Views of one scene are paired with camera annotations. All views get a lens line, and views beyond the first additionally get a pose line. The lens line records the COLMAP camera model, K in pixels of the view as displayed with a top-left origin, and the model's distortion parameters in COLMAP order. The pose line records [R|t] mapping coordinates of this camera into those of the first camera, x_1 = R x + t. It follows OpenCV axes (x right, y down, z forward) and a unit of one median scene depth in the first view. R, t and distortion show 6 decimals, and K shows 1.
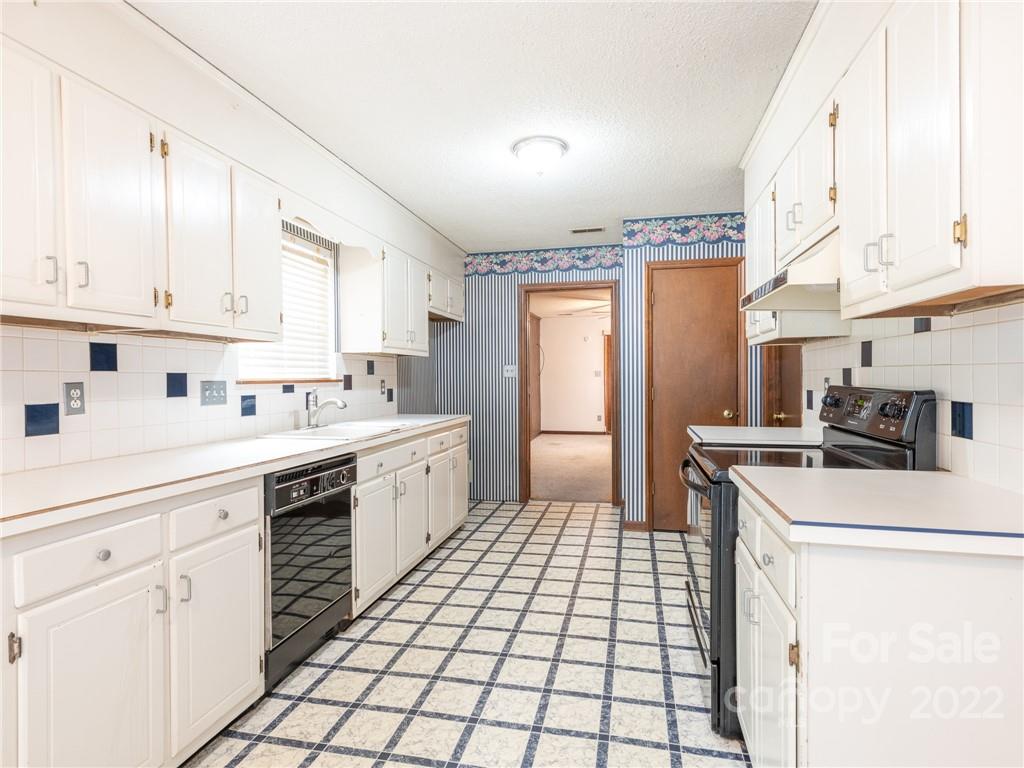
lens RADIAL K [[544.8, 0, 515.7], [0, 544.8, 384.6], [0, 0, 1]] dist [0.024968, -0.002508]
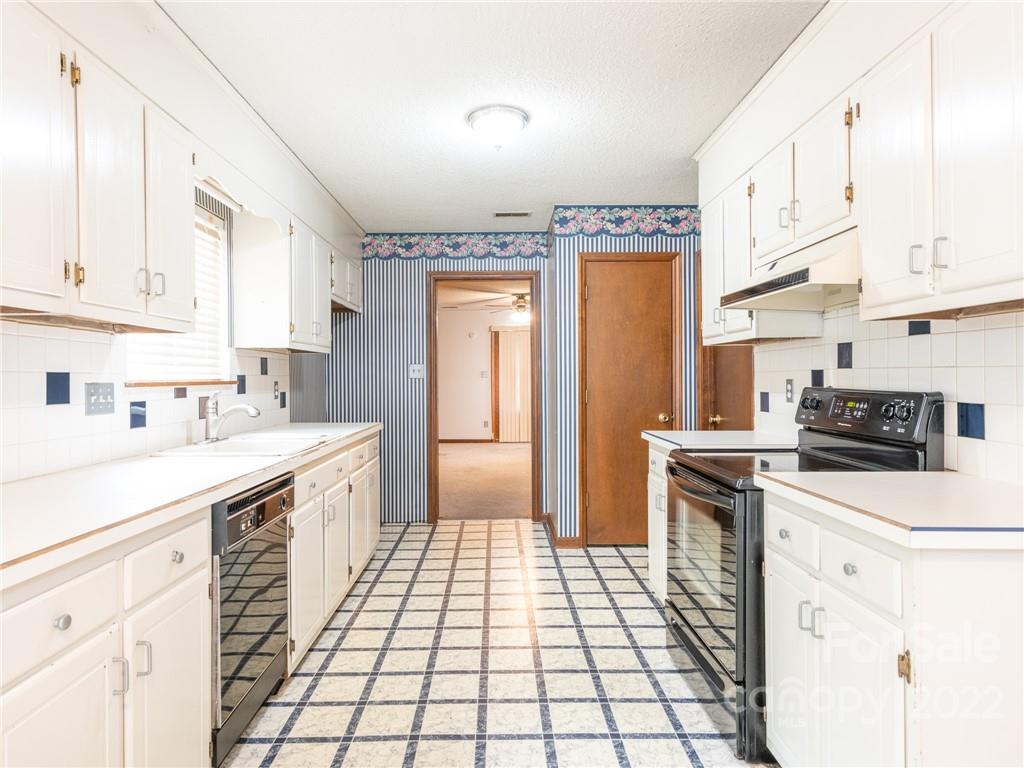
lens RADIAL K [[615.4, 0, 512.2], [0, 615.4, 380.3], [0, 0, 1]] dist [0.018484, -0.002640]
pose [[0.976069, 0.000323, 0.217461, -0.148186], [0.001872, 0.999949, -0.009886, -0.000561], [-0.217453, 0.010056, 0.976019, 0.029127]]
